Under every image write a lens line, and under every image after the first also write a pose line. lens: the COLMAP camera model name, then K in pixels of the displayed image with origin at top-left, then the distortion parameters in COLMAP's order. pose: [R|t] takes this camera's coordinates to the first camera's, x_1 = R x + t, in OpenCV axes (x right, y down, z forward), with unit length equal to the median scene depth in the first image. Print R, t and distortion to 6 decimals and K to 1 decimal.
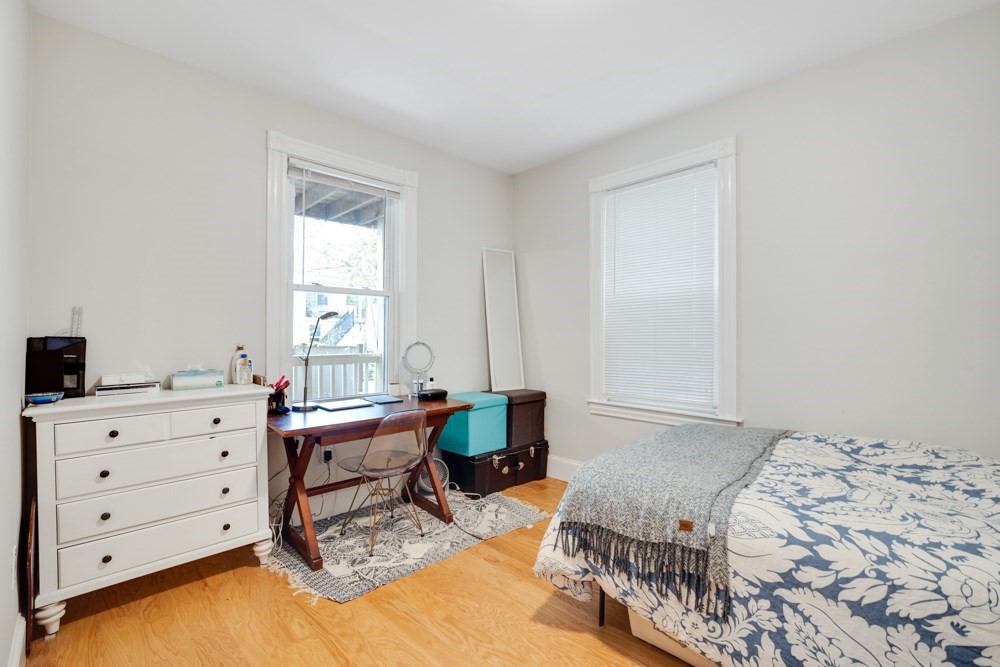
lens RADIAL K [[440.8, 0, 501.9], [0, 440.8, 336.4], [0, 0, 1]] dist [0.003766, 0.000334]
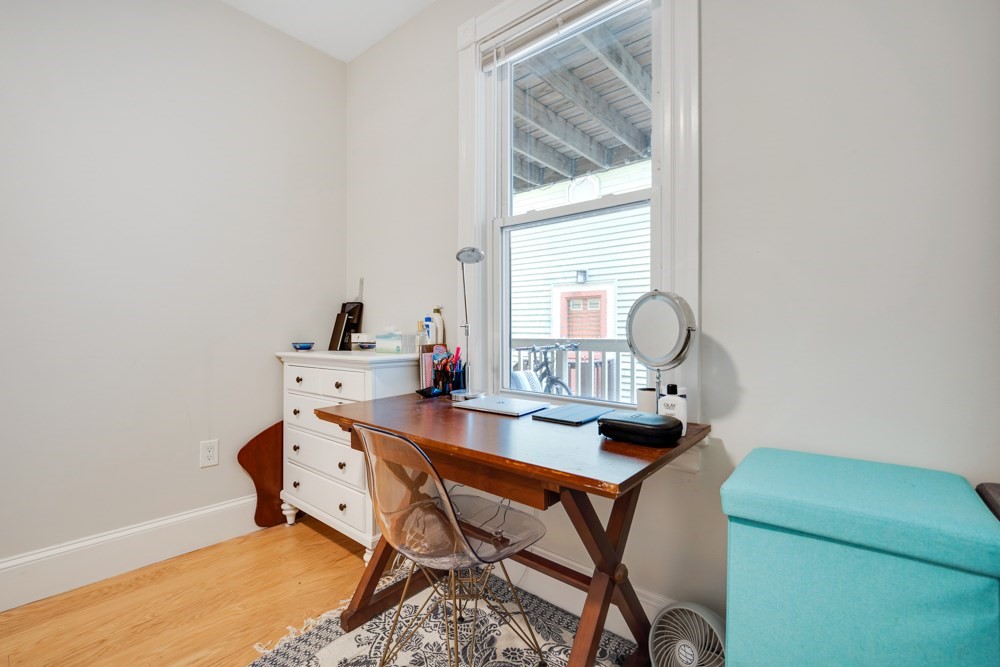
lens RADIAL K [[440.8, 0, 501.8], [0, 440.8, 328.5], [0, 0, 1]] dist [0.003766, 0.000334]
pose [[0.071458, 0.000054, -0.997444, 0.271236], [-0.001441, 0.999999, -0.000049, 0.066597], [0.997443, 0.001441, 0.071458, 1.173772]]
